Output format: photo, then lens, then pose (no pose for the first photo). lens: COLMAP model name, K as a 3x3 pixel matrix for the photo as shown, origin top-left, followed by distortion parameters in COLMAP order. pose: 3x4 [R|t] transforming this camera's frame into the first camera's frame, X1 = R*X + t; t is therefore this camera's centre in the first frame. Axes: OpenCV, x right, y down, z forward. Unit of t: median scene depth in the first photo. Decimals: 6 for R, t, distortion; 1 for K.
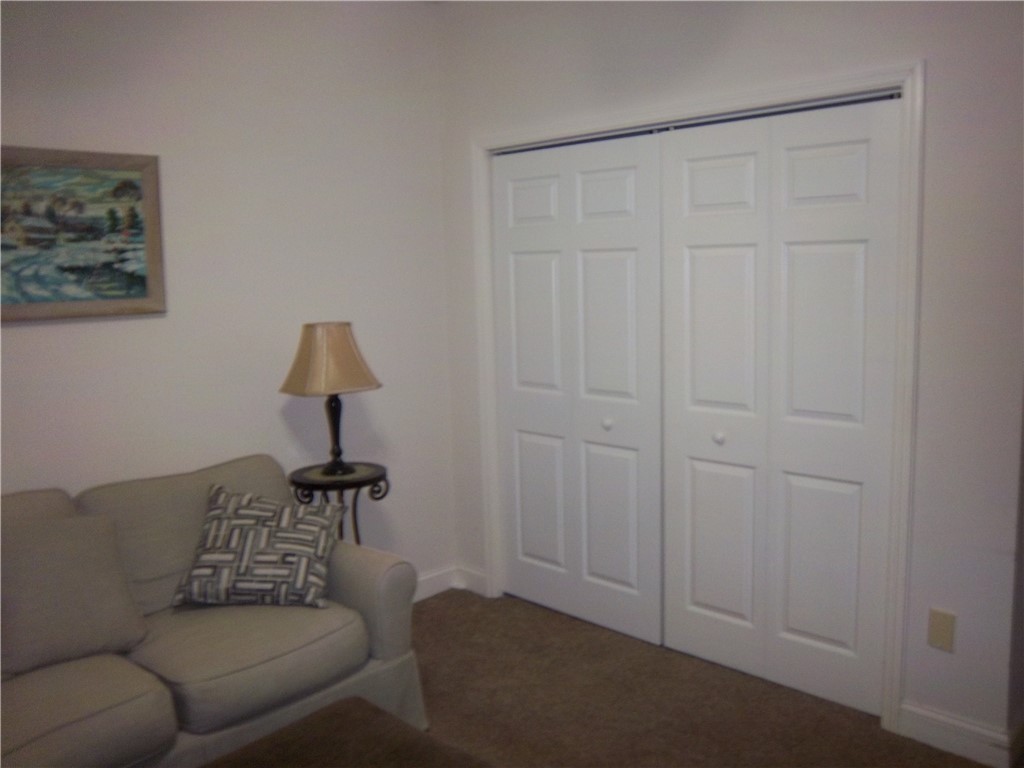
lens RADIAL K [[875.8, 0, 531.1], [0, 875.8, 381.7], [0, 0, 1]] dist [-0.107395, 0.089488]
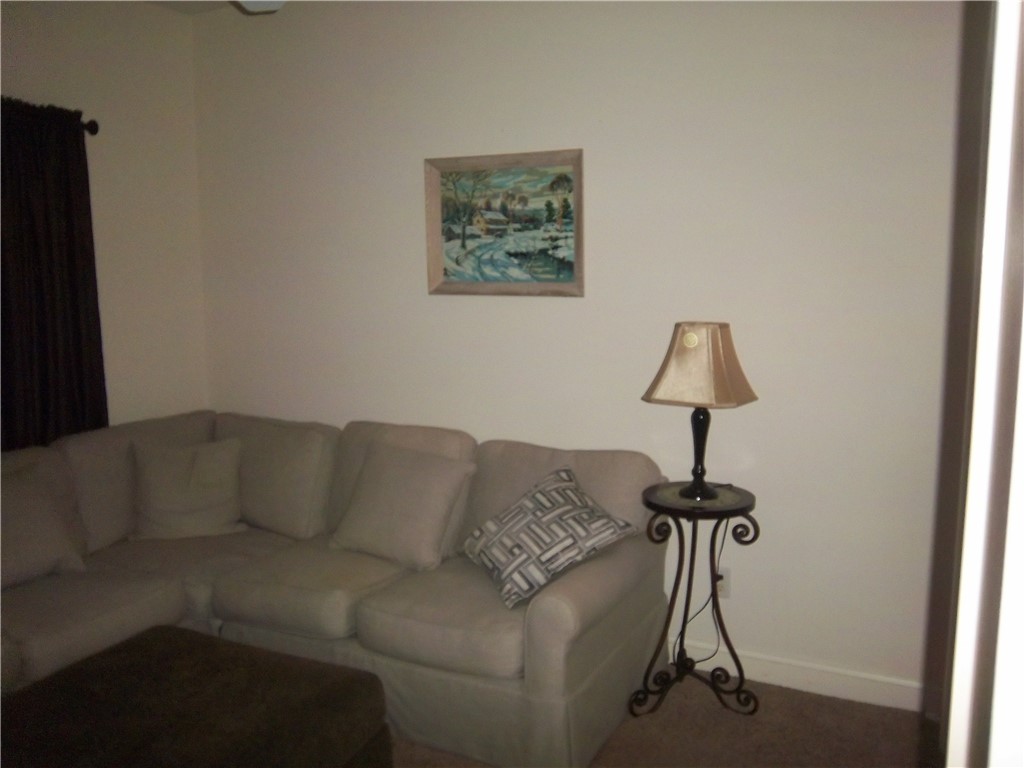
lens RADIAL K [[875.8, 0, 531.1], [0, 875.8, 381.7], [0, 0, 1]] dist [-0.107395, 0.089488]
pose [[0.284844, 0.158175, -0.945433, 0.625620], [-0.123515, 0.984126, 0.127435, -0.114279], [0.950583, 0.080476, 0.299860, 0.666977]]
